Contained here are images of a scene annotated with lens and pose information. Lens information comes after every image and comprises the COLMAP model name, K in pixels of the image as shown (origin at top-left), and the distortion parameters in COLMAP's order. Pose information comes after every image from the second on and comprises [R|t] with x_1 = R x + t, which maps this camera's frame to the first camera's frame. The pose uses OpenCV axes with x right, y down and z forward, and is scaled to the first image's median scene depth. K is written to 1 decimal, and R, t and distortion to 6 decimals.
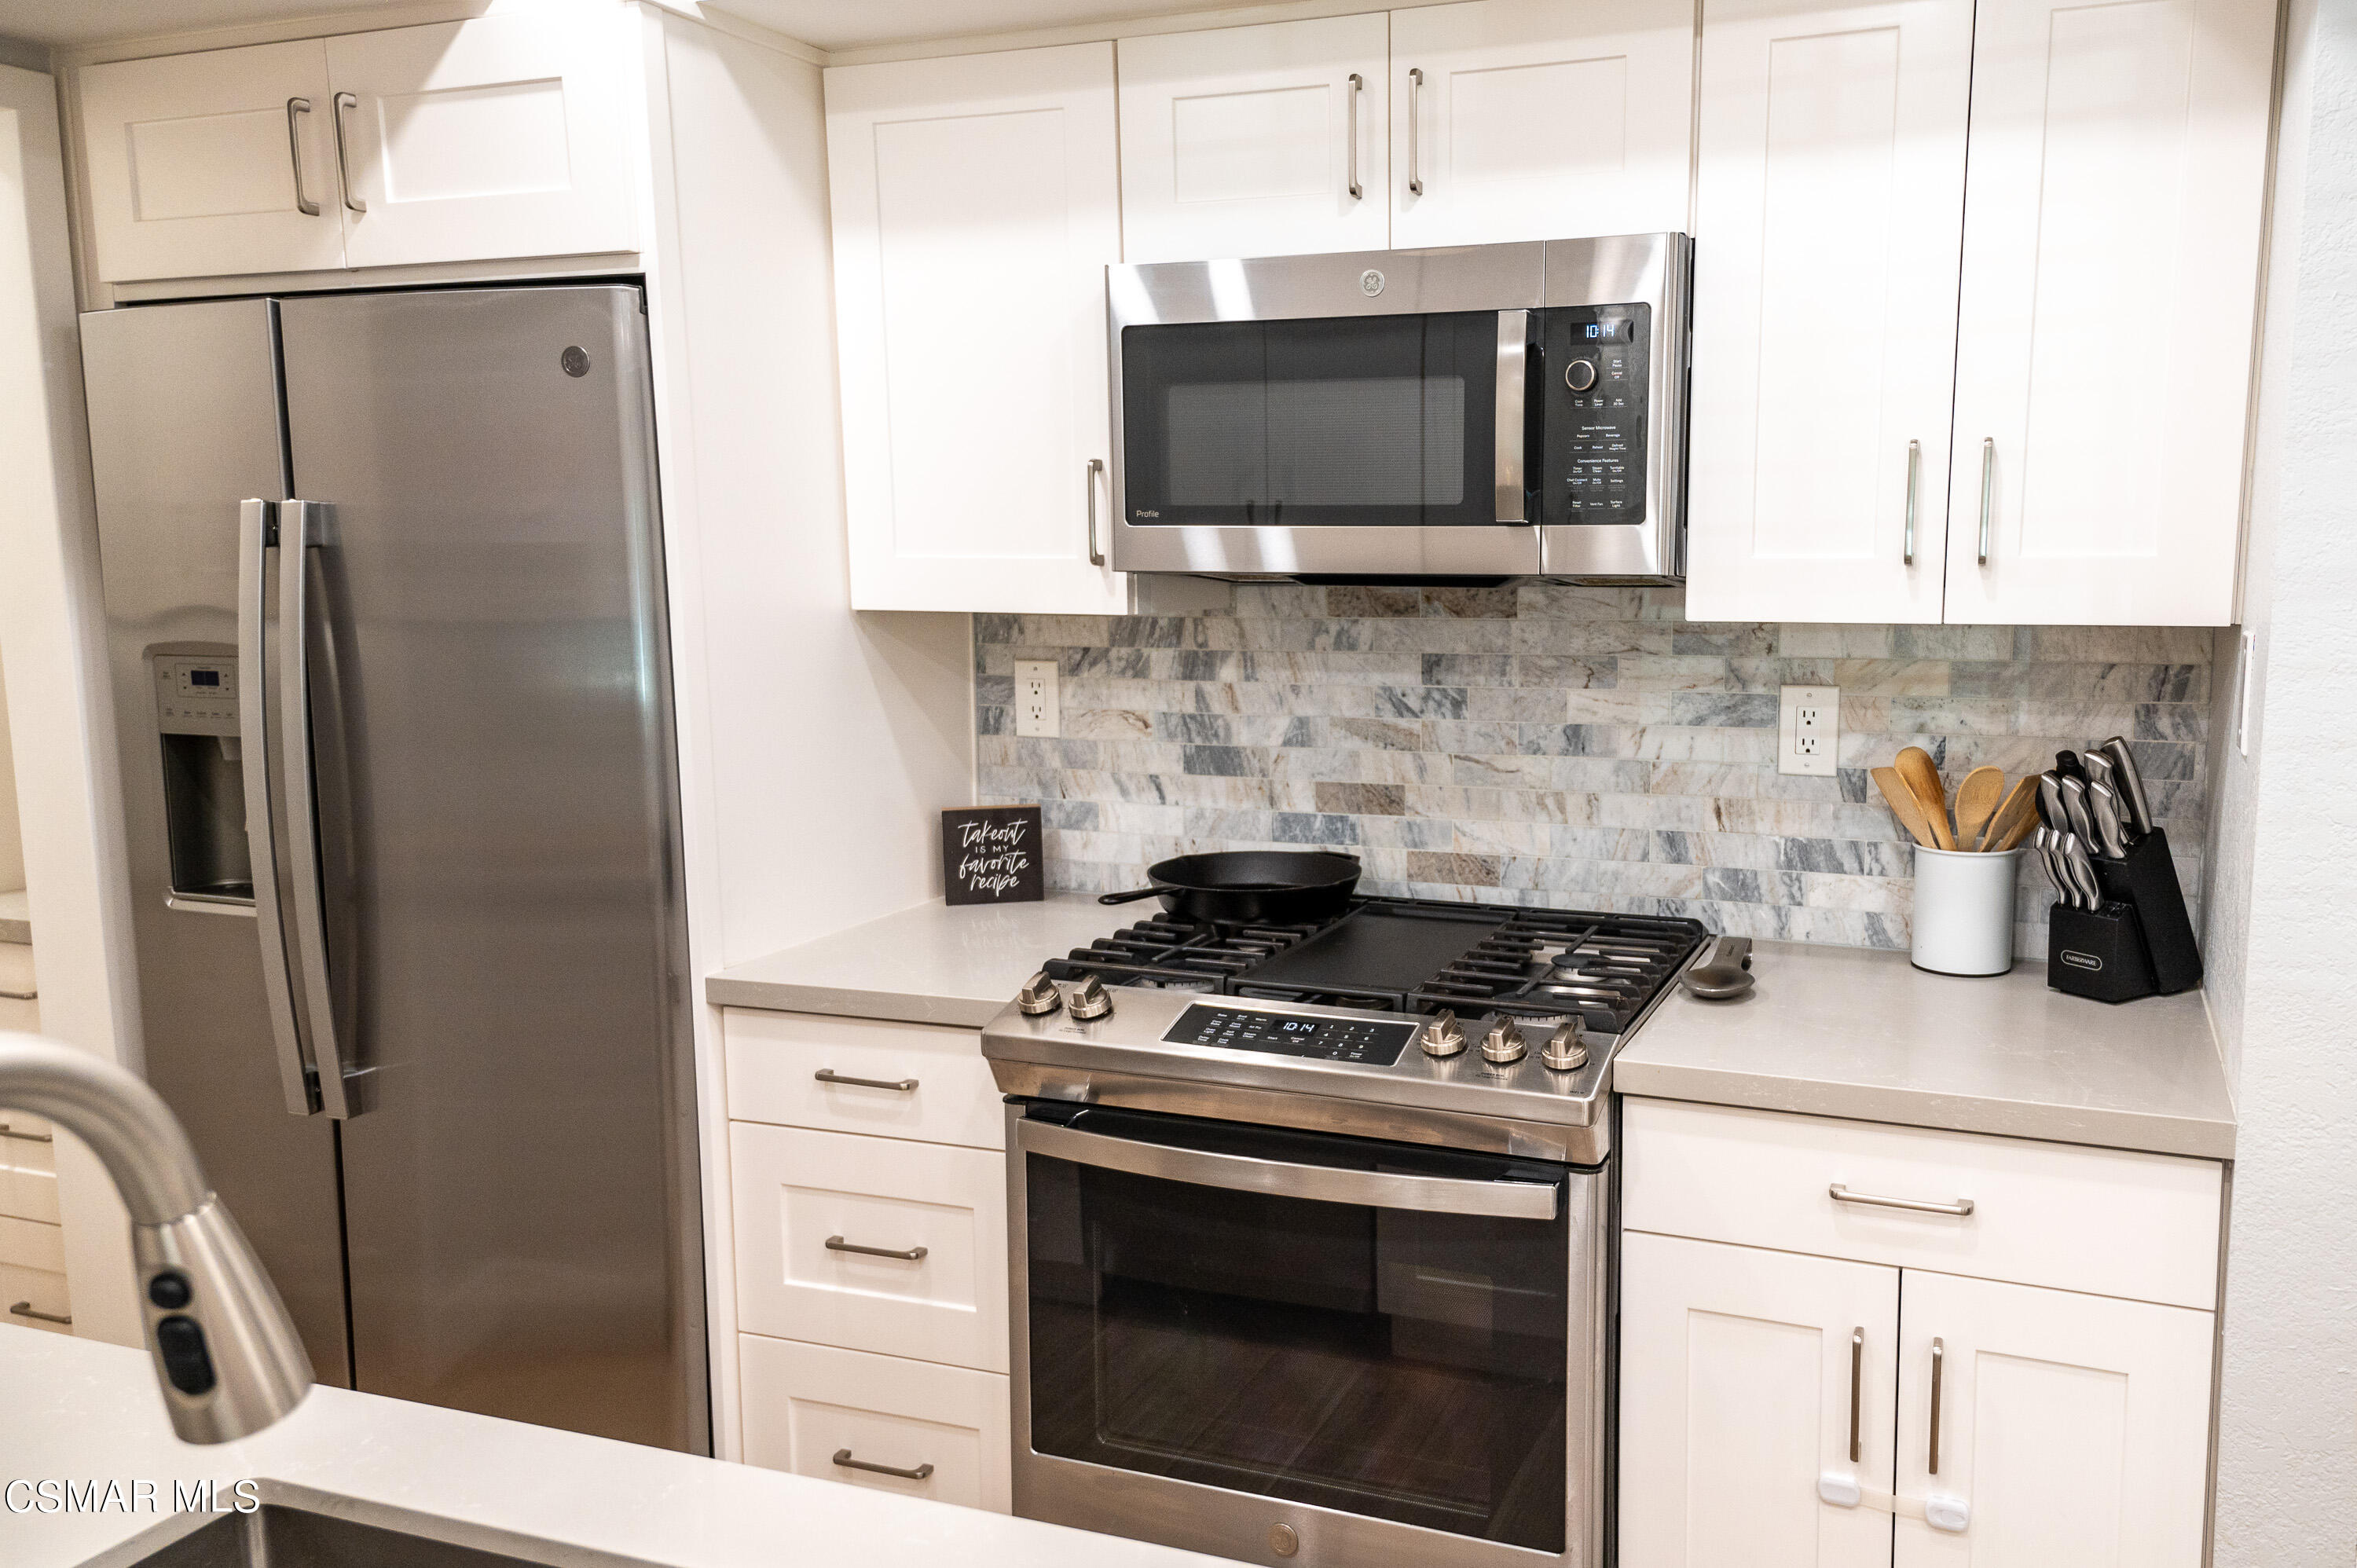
lens RADIAL K [[1670.8, 0, 1388.4], [0, 1670.8, 776.5], [0, 0, 1]] dist [-0.015505, -0.000346]
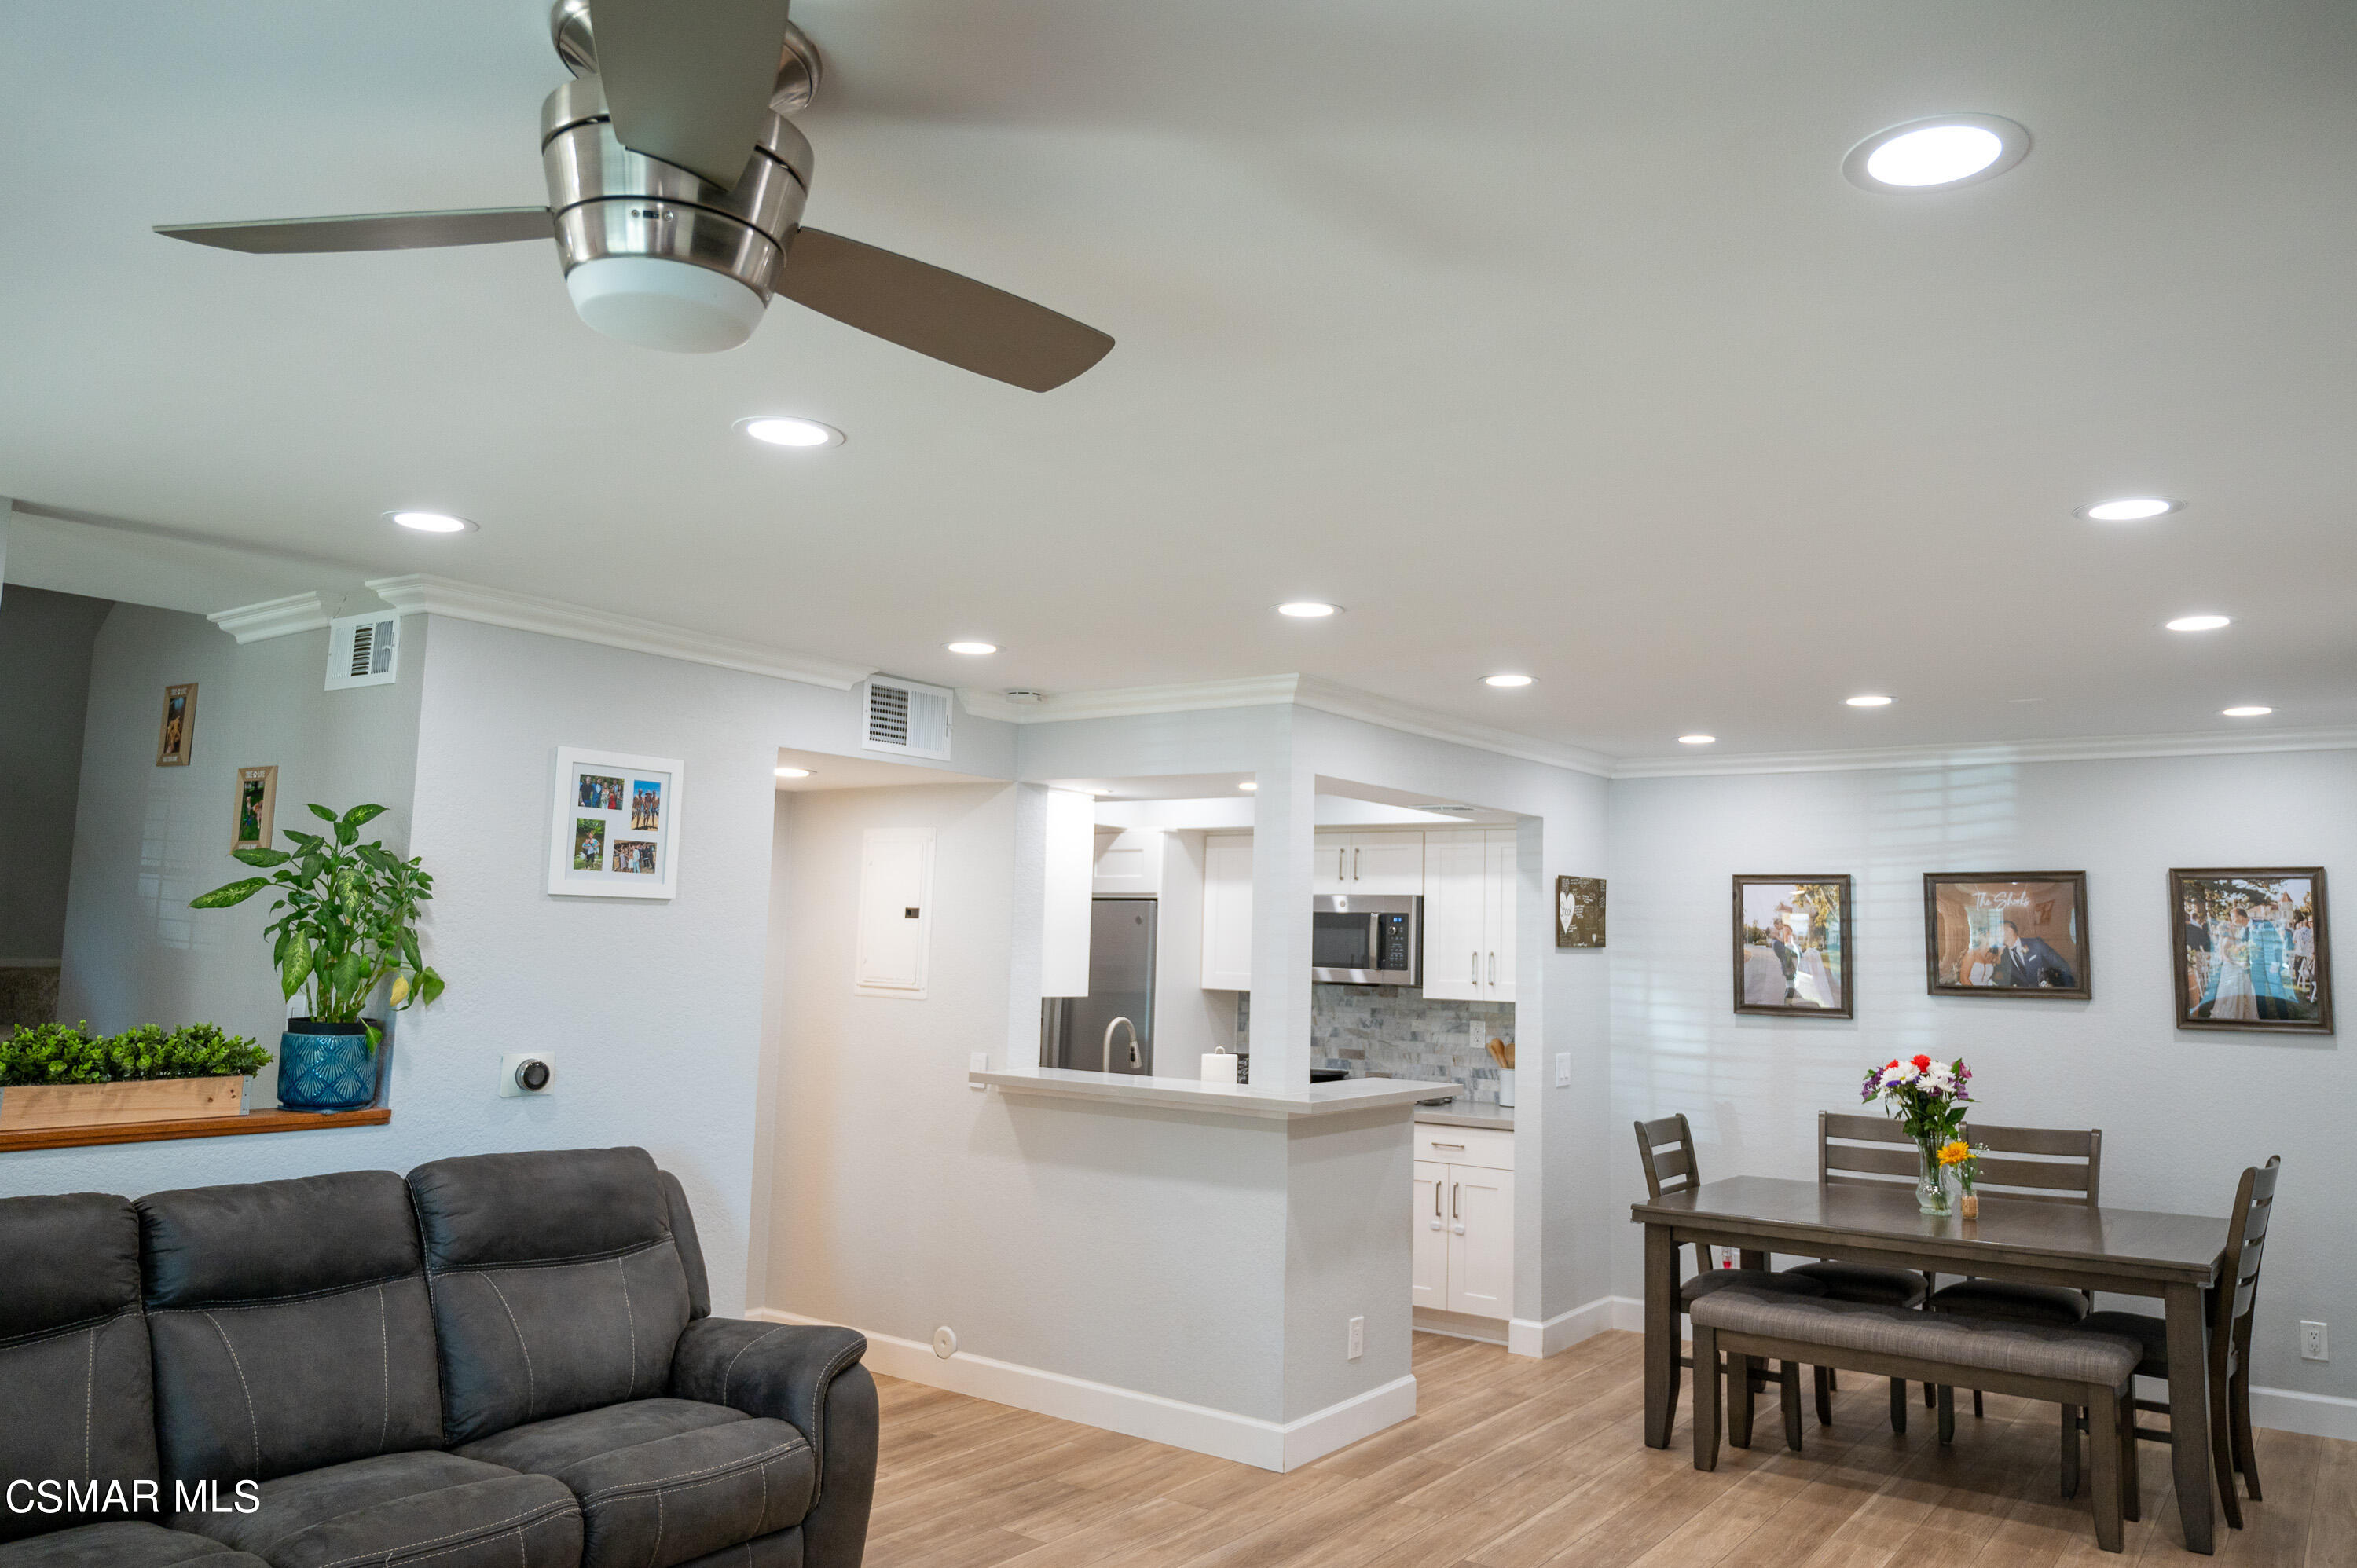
lens RADIAL K [[1670.8, 0, 1229.9], [0, 1670.8, 733.0], [0, 0, 1]] dist [-0.015505, -0.000346]
pose [[0.961966, -0.009645, -0.273000, 0.662667], [-0.062563, 0.965034, -0.254550, 0.258867], [0.265909, 0.261948, 0.927726, -2.263209]]
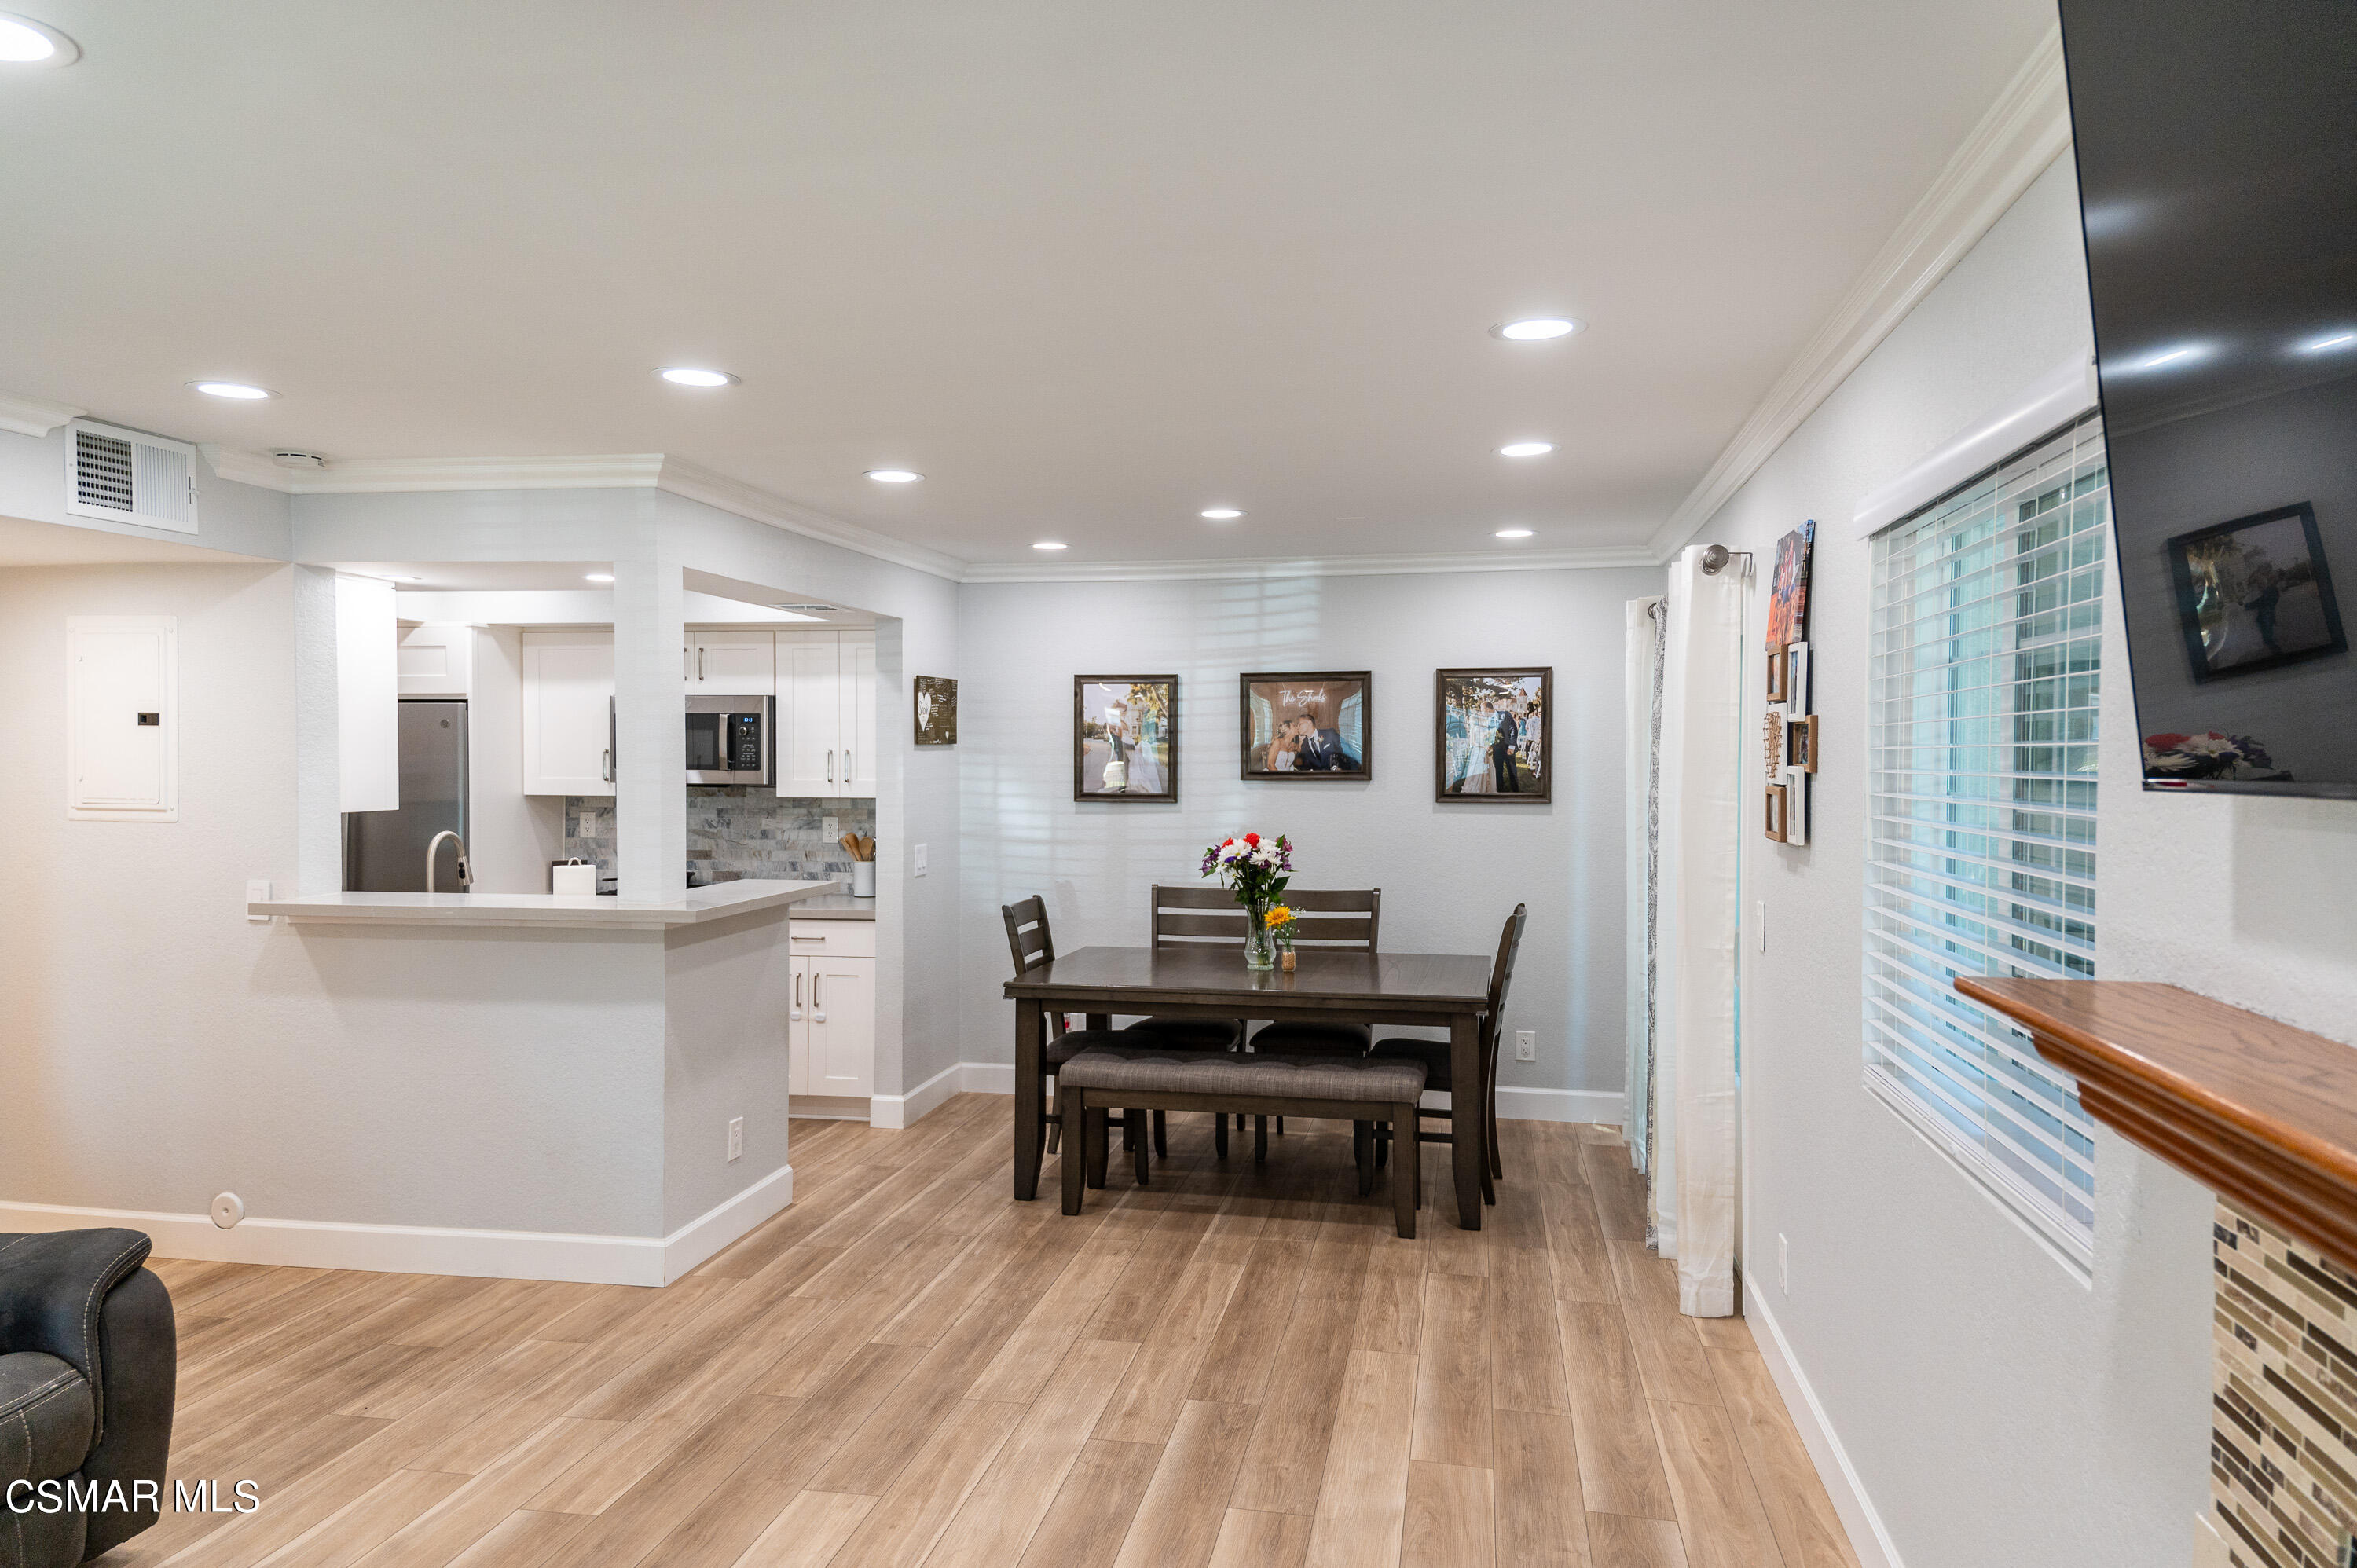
lens RADIAL K [[1524.0, 0, 1188.3], [0, 1524.0, 776.7], [0, 0, 1]] dist [0.144564, -0.110116]
pose [[0.989679, 0.001234, 0.143296, 0.505603], [0.015663, 0.993040, -0.116728, 0.232482], [-0.142443, 0.117767, 0.982772, -2.104497]]
